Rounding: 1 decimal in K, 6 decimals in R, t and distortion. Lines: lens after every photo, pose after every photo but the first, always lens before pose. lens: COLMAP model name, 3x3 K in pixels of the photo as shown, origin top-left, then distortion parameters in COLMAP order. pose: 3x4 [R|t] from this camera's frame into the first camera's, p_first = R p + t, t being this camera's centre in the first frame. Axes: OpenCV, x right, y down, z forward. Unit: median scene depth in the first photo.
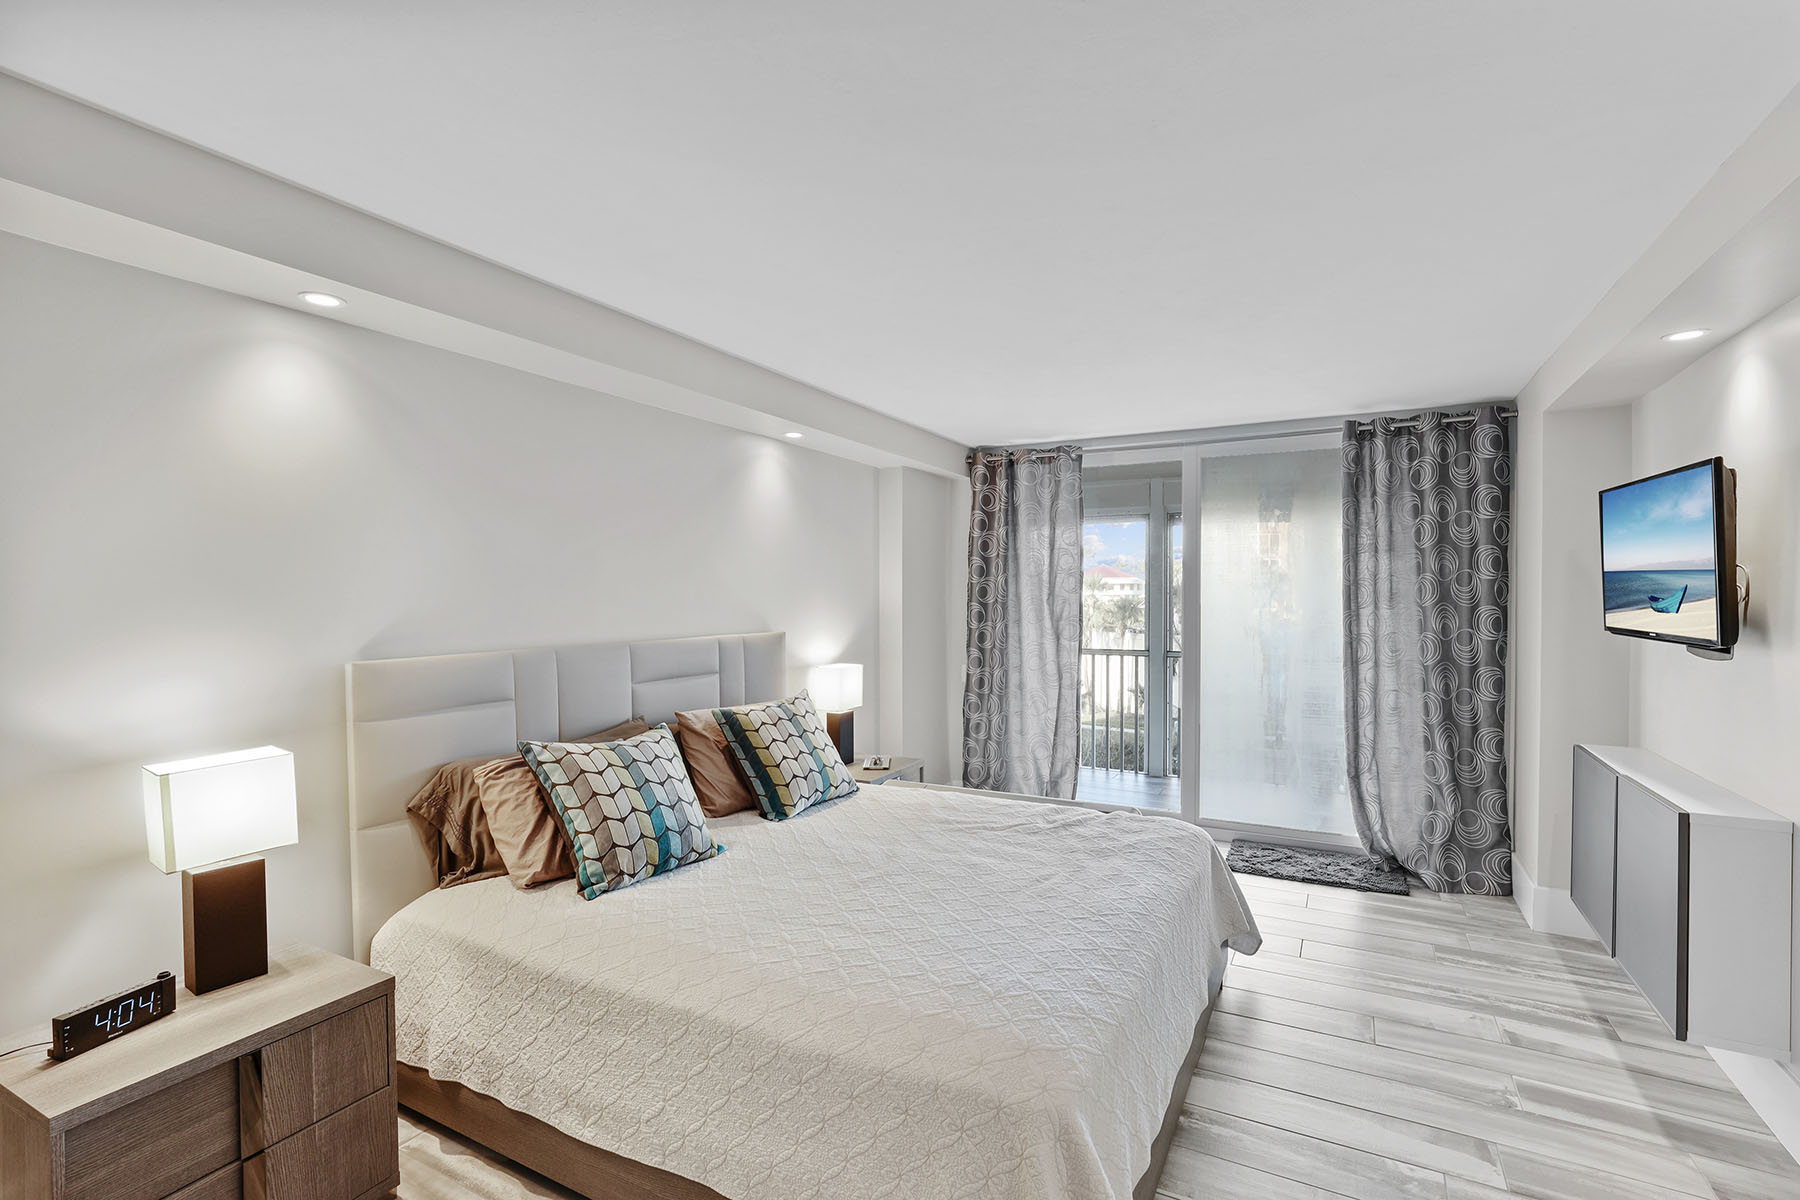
lens RADIAL K [[827.7, 0, 945.9], [0, 827.7, 595.9], [0, 0, 1]] dist [-0.018833, 0.005940]
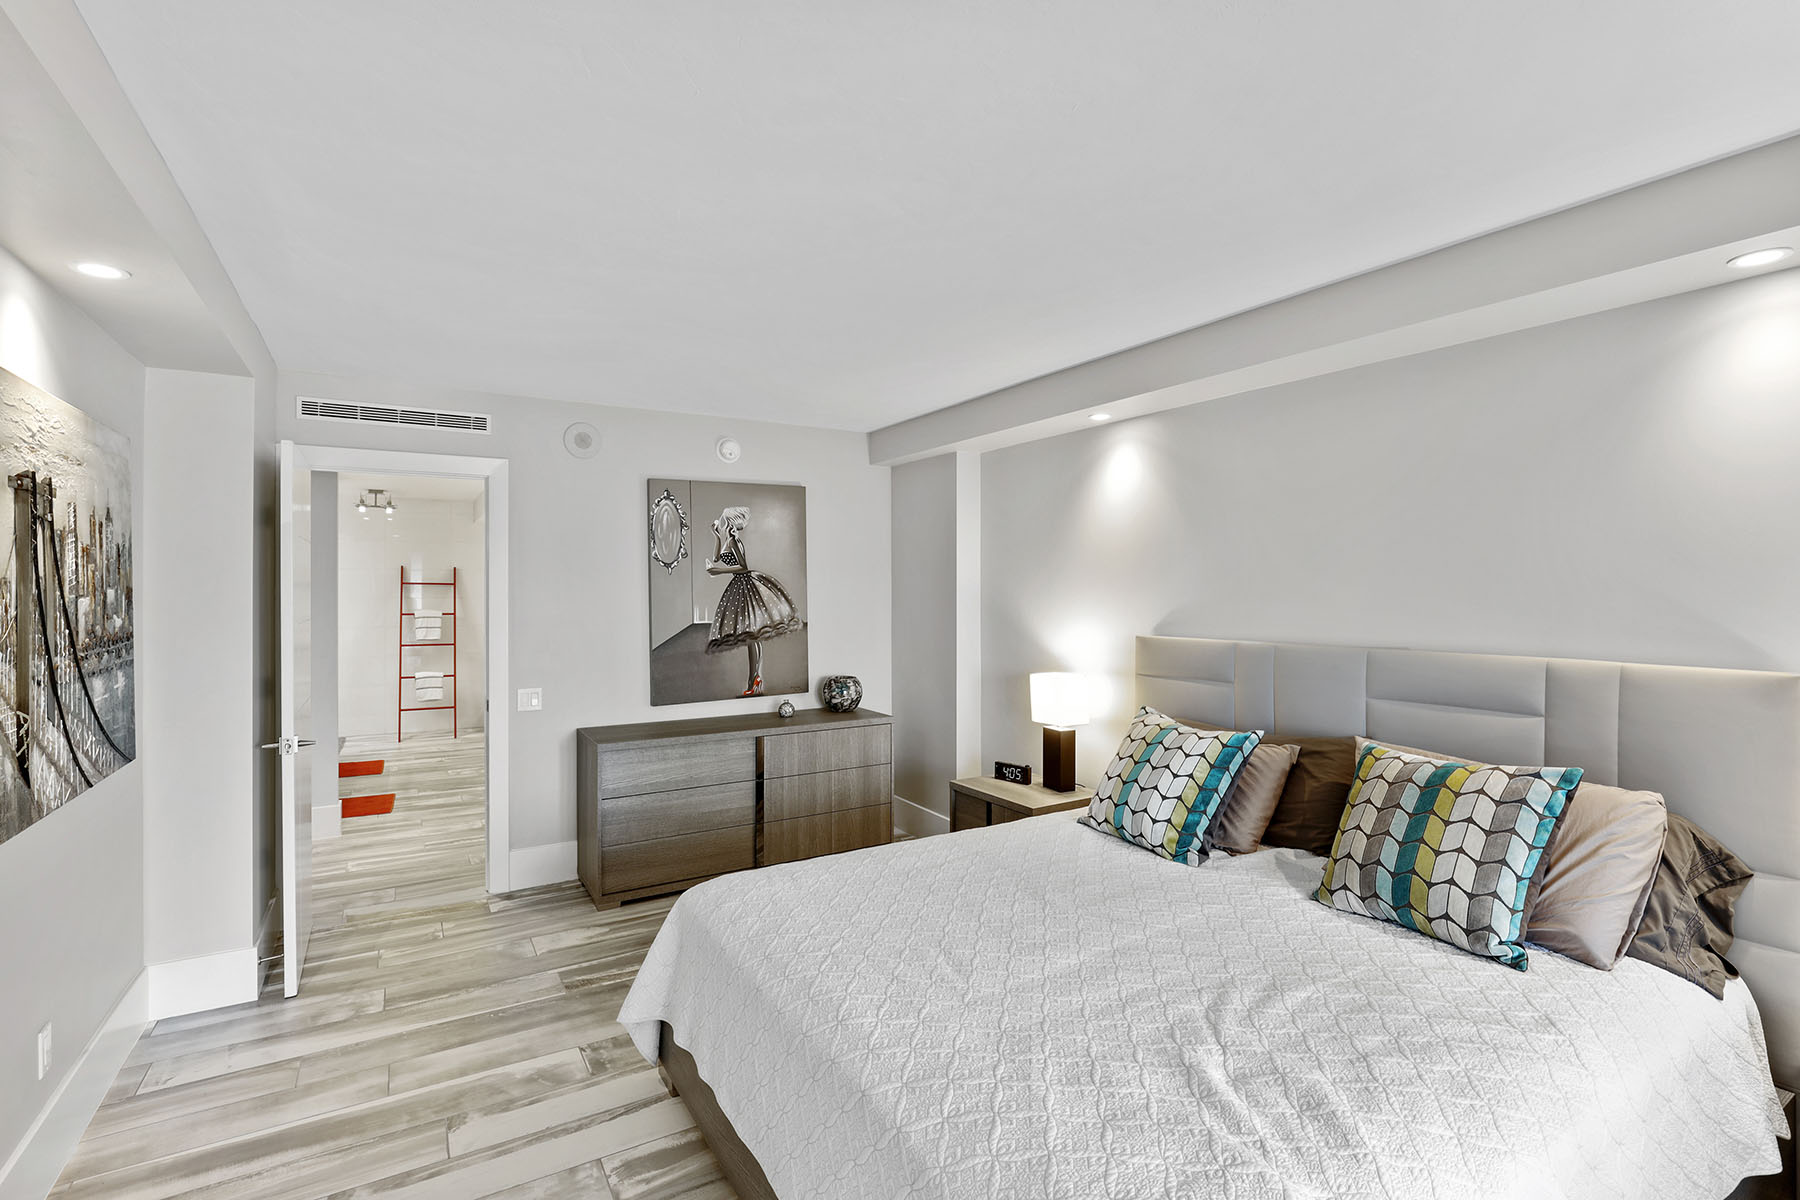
lens RADIAL K [[827.7, 0, 902.8], [0, 827.7, 599.1], [0, 0, 1]] dist [-0.018833, 0.005940]
pose [[-0.540992, 0.007771, -0.840992, 0.698351], [-0.000497, 0.999954, 0.009559, -0.006036], [0.841028, 0.005590, -0.540963, 1.214071]]
